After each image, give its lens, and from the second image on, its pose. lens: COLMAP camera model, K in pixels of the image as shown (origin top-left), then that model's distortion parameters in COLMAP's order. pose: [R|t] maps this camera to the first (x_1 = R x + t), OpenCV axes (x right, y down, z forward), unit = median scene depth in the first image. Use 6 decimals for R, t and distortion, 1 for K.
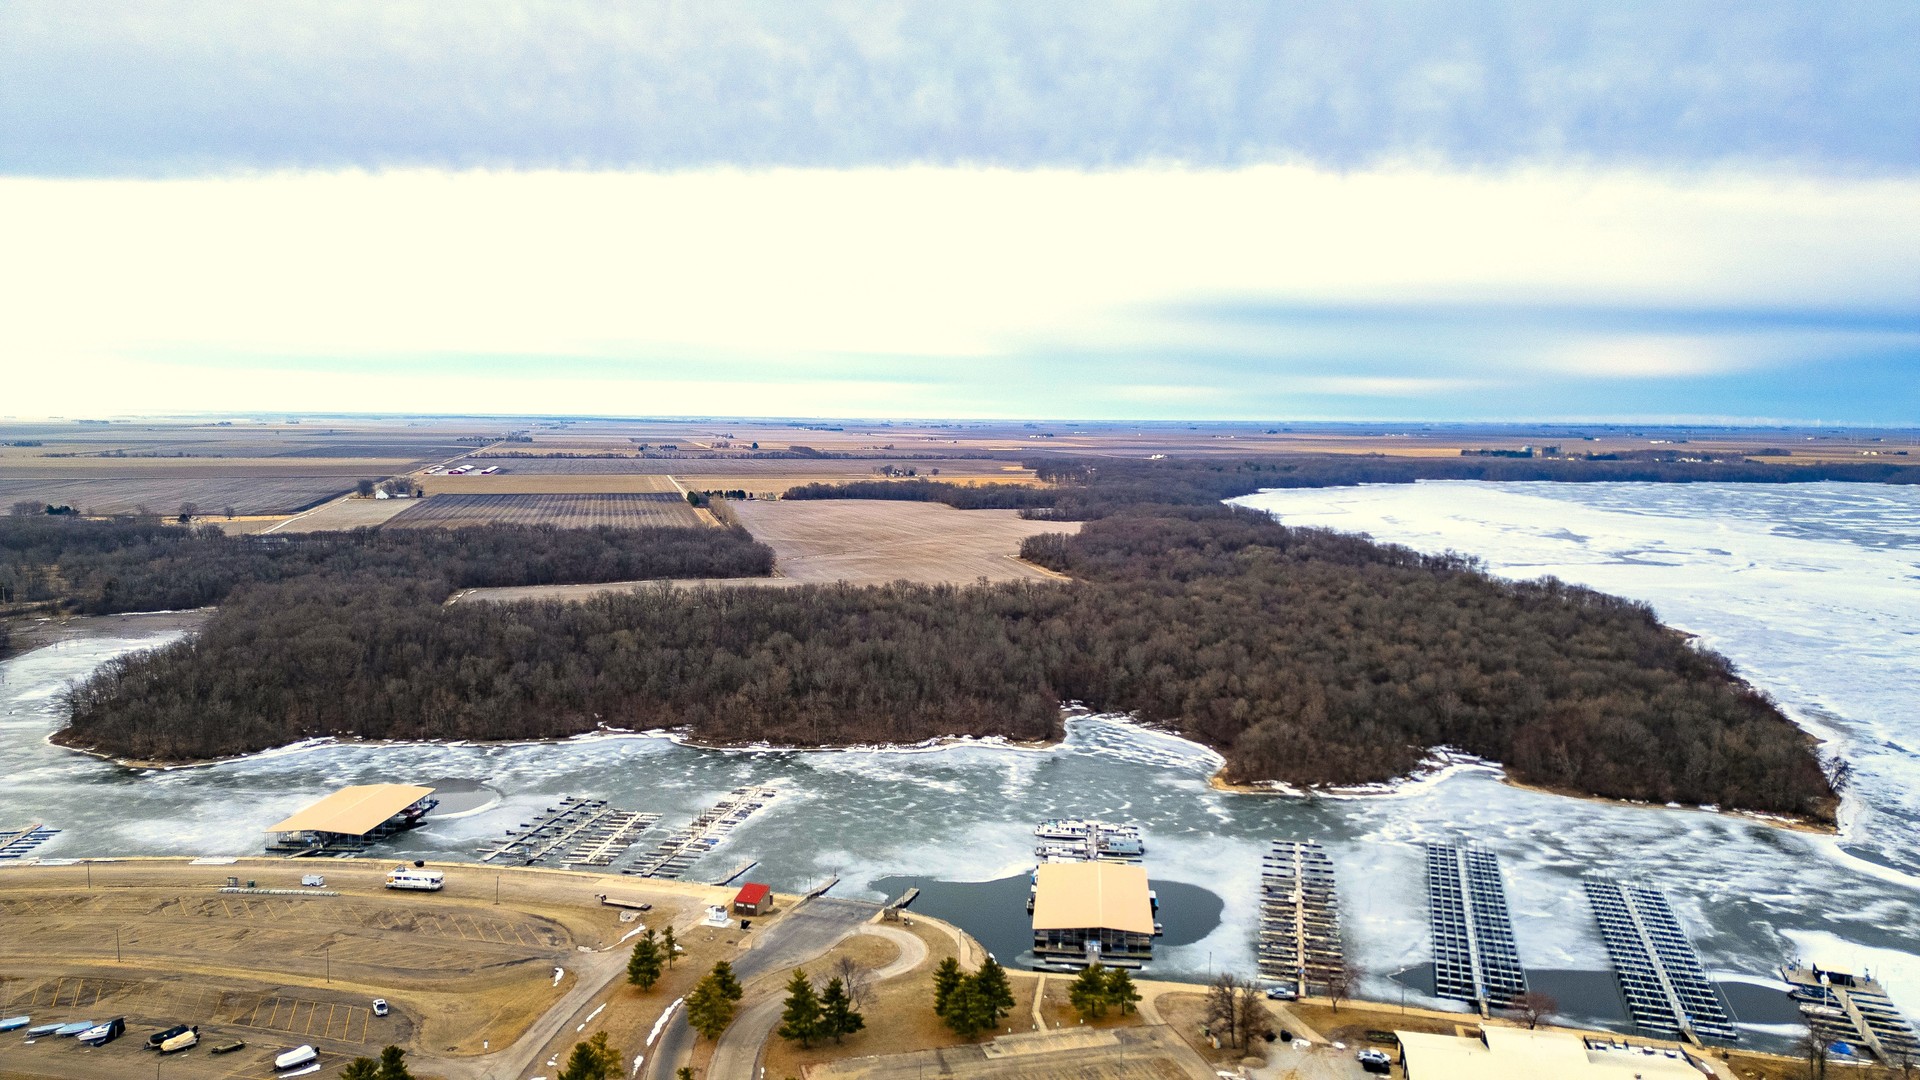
lens RADIAL K [[1339.9, 0, 985.1], [0, 1339.9, 567.9], [0, 0, 1]] dist [0.056100, -0.041113]
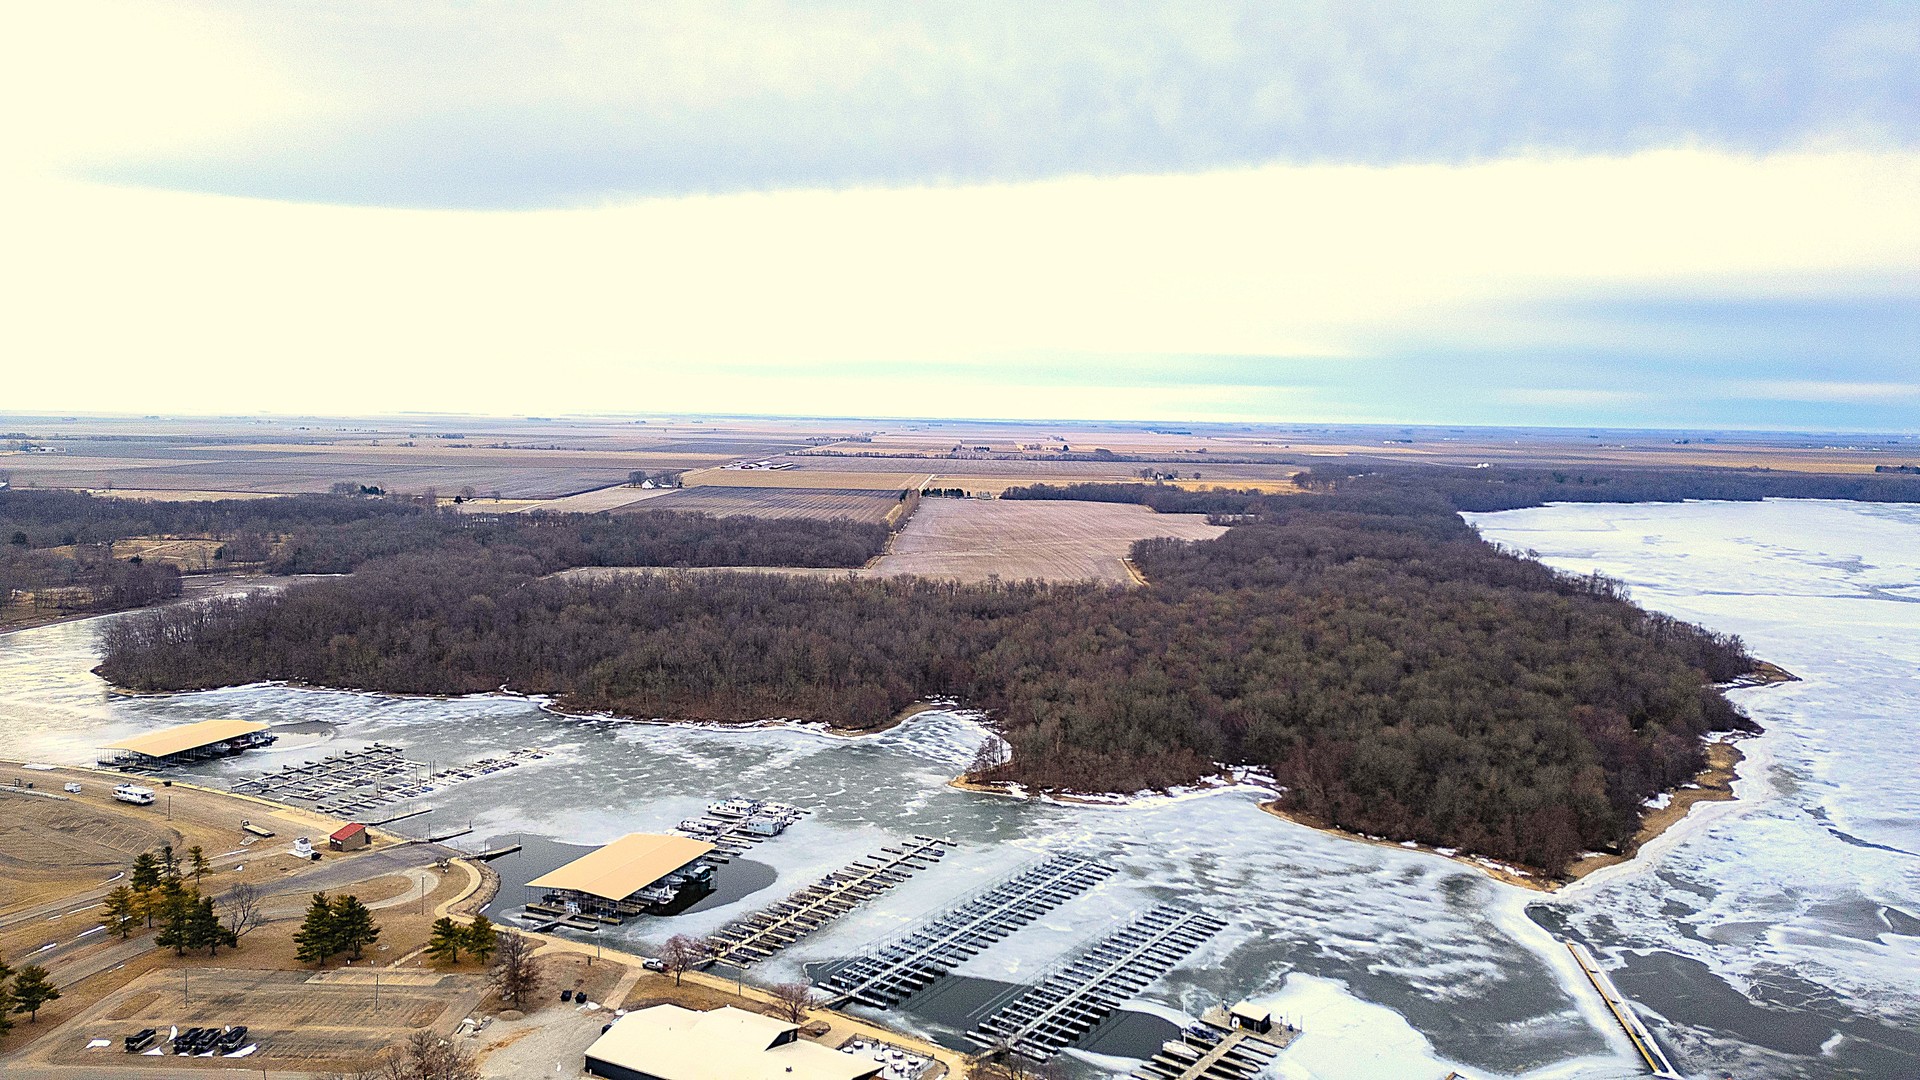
lens RADIAL K [[1339.9, 0, 972.7], [0, 1339.9, 539.6], [0, 0, 1]] dist [0.056100, -0.041113]
pose [[0.959911, 0.035821, -0.278007, 0.107269], [-0.042404, 0.998944, -0.017701, -0.000597], [0.277079, 0.028780, 0.960416, 0.008356]]
